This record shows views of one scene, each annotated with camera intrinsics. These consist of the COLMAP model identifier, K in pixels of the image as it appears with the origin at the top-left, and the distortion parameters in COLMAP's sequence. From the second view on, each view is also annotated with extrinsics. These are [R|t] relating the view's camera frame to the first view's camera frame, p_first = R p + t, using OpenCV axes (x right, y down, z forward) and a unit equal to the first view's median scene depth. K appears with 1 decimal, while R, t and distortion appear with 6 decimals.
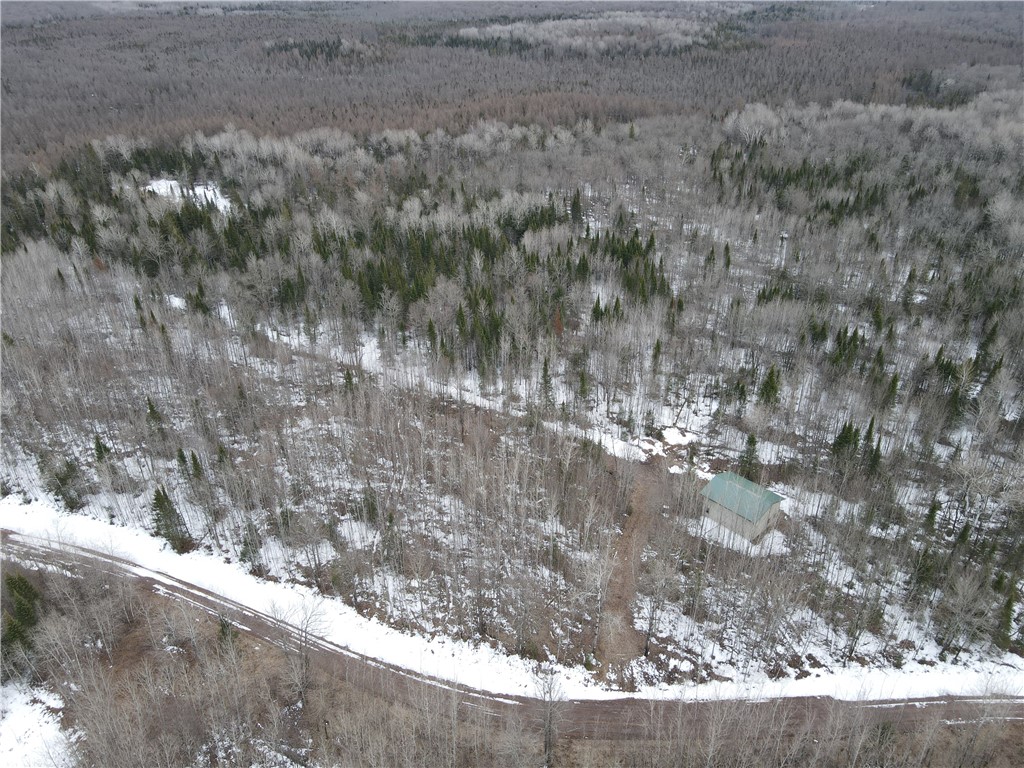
lens RADIAL K [[744.6, 0, 507.5], [0, 744.6, 383.4], [0, 0, 1]] dist [0.016862, -0.003651]
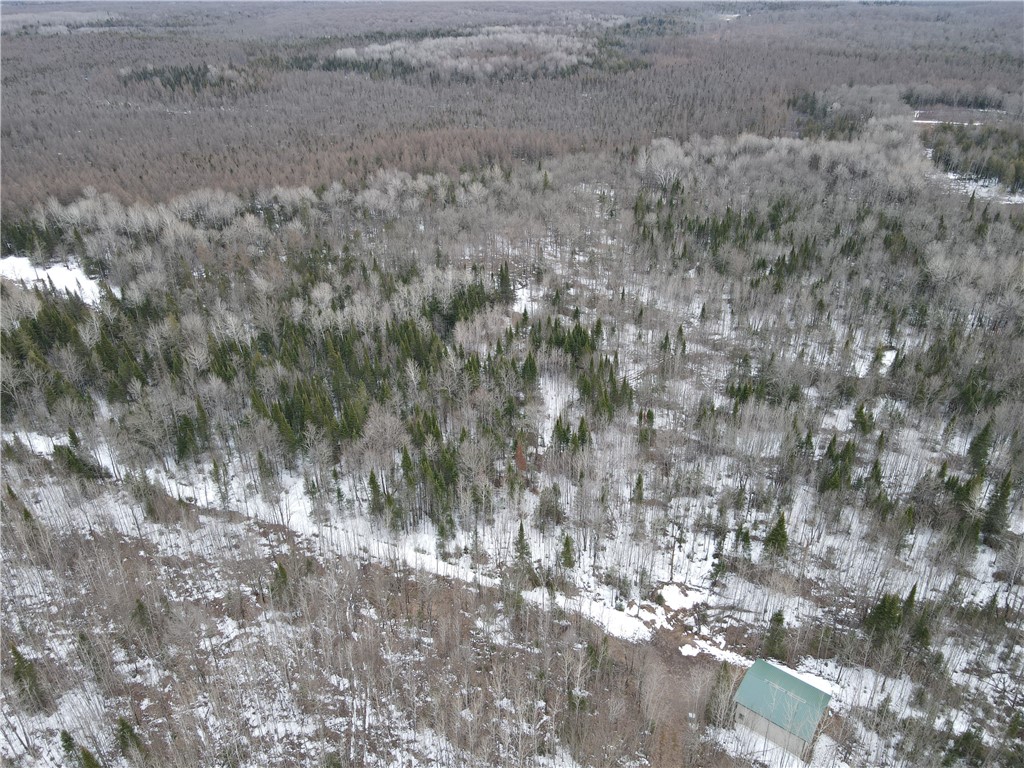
lens RADIAL K [[744.6, 0, 508.3], [0, 744.6, 386.8], [0, 0, 1]] dist [0.016862, -0.003651]
pose [[0.987416, -0.079277, 0.136841, -0.047907], [0.079405, 0.996832, 0.004529, -0.138289], [-0.136766, 0.006394, 0.990583, 0.122735]]
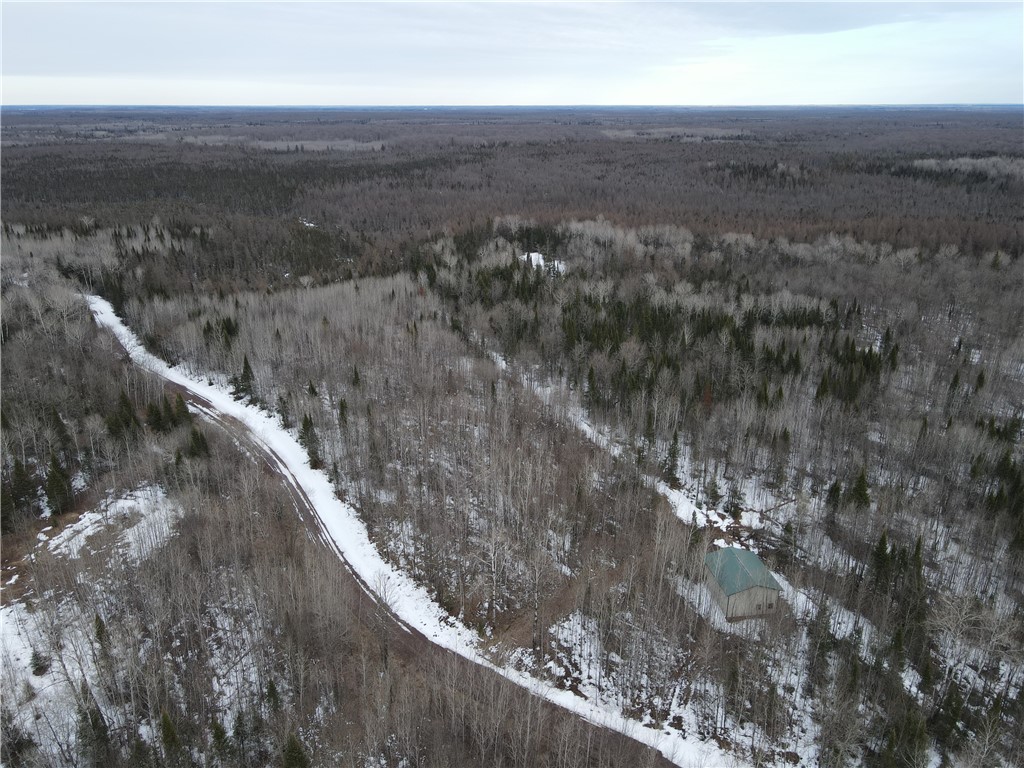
lens RADIAL K [[744.6, 0, 513.1], [0, 744.6, 386.5], [0, 0, 1]] dist [0.016862, -0.003651]
pose [[0.822805, 0.207825, -0.528962, 0.320915], [-0.284287, 0.956435, -0.066435, 0.042312], [0.492111, 0.205040, 0.846041, 0.003943]]
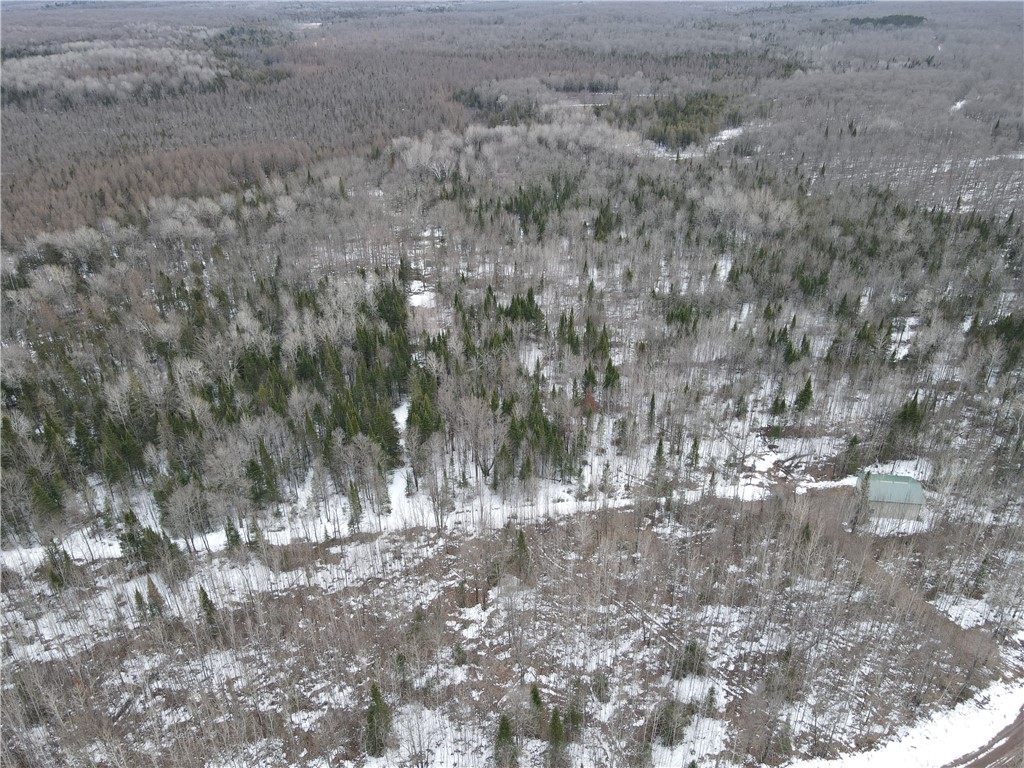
lens RADIAL K [[744.6, 0, 502.0], [0, 744.6, 388.8], [0, 0, 1]] dist [0.016862, -0.003651]
pose [[0.767527, -0.314611, 0.558500, -0.472513], [0.319439, 0.943104, 0.092270, -0.186328], [-0.555753, 0.107587, 0.824356, 0.207214]]
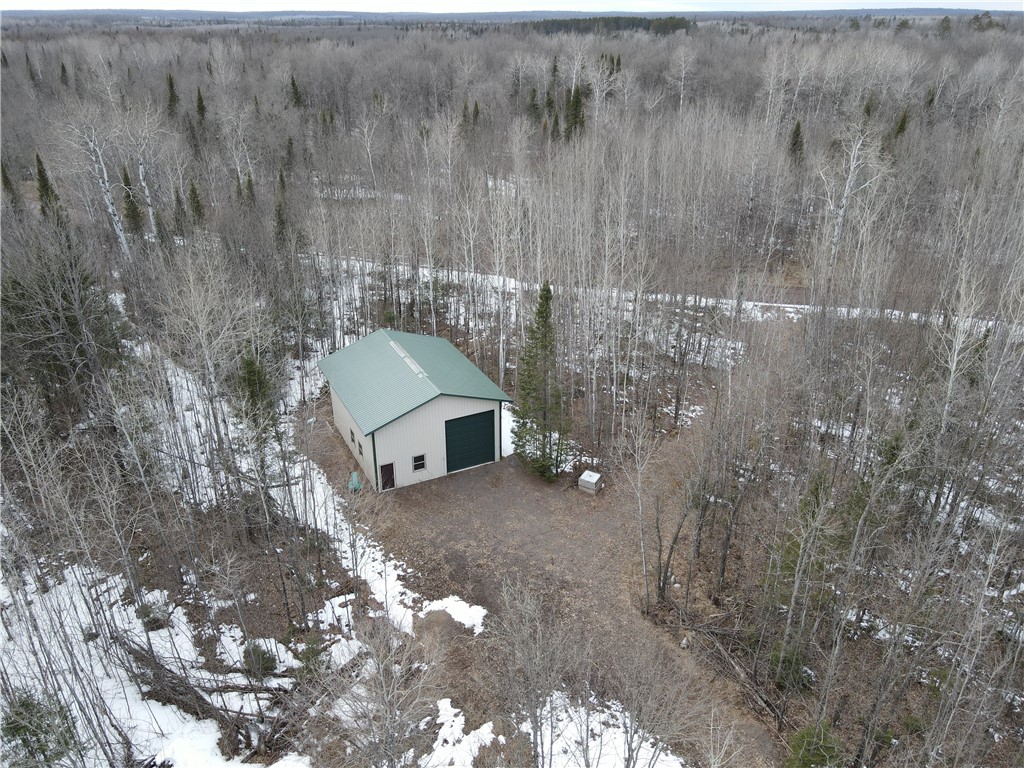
lens RADIAL K [[744.6, 0, 508.9], [0, 744.6, 383.8], [0, 0, 1]] dist [0.016862, -0.003651]
pose [[-0.963310, -0.096974, 0.250258, 0.103696], [0.149412, 0.580831, 0.800194, -0.087761], [-0.222956, 0.808227, -0.545032, 0.725028]]
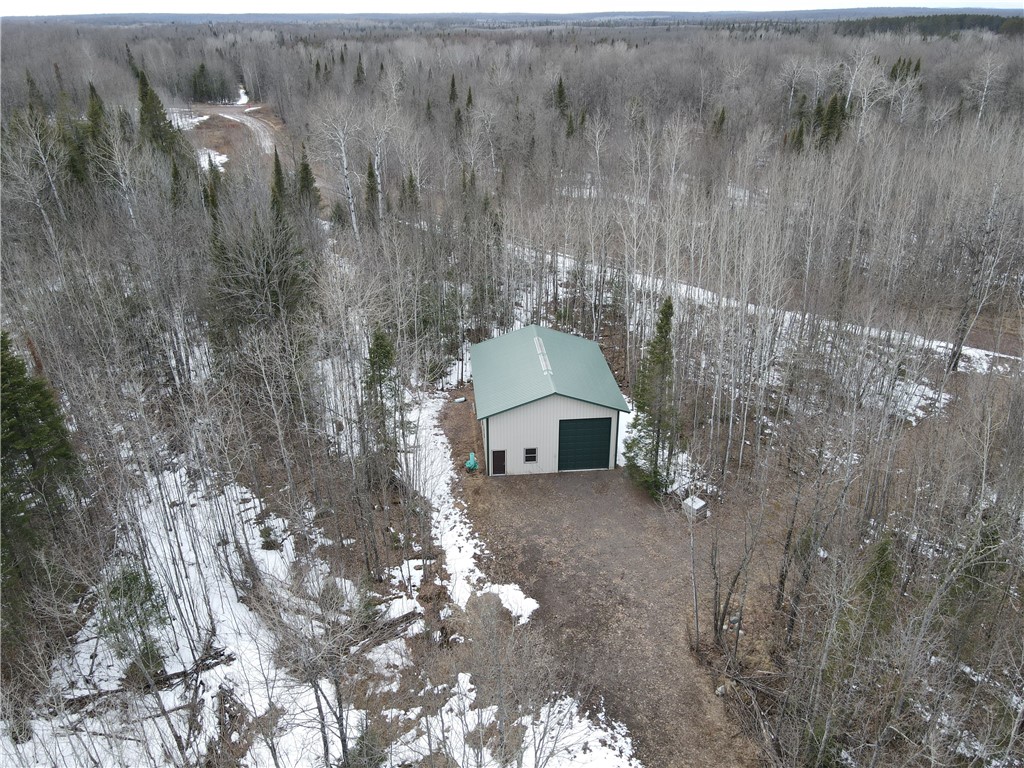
lens RADIAL K [[744.6, 0, 510.0], [0, 744.6, 383.5], [0, 0, 1]] dist [0.016862, -0.003651]
pose [[-0.800036, -0.238686, 0.550429, 0.066852], [0.311785, 0.618427, 0.721345, -0.083287], [-0.512575, 0.748717, -0.420345, 0.713162]]
